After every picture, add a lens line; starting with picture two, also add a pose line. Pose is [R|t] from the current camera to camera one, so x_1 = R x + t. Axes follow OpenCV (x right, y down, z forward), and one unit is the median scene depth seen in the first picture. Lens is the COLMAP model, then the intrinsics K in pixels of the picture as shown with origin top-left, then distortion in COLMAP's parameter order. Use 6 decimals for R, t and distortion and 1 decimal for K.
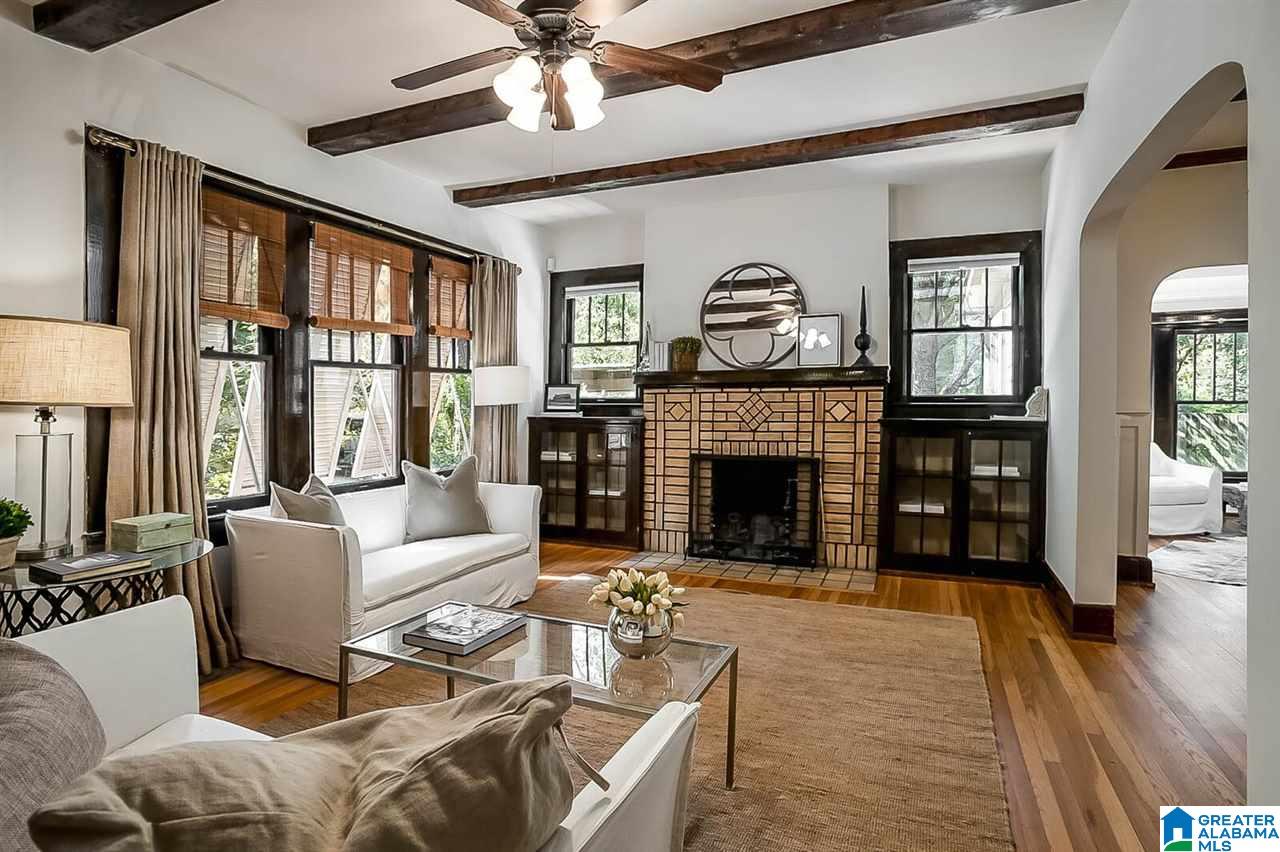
lens RADIAL K [[655.5, 0, 639.5], [0, 655.5, 421.1], [0, 0, 1]] dist [-0.055792, -0.000163]
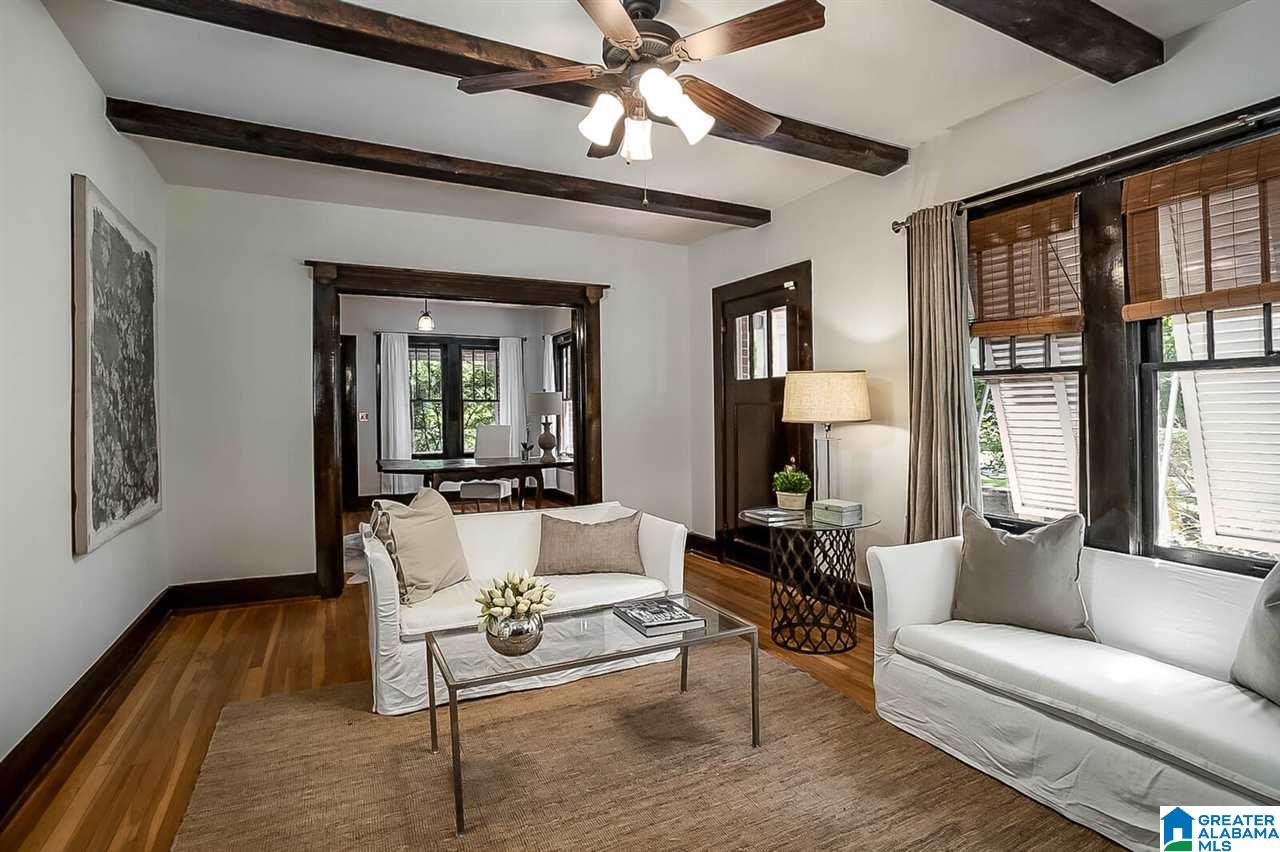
lens RADIAL K [[626.7, 0, 643.3], [0, 626.7, 407.7], [0, 0, 1]] dist [-0.059033, 0.016190]
pose [[-0.638605, -0.004980, -0.769519, 0.355966], [-0.019451, 0.999764, 0.009672, -0.038867], [0.769289, 0.021144, -0.638551, 0.956761]]
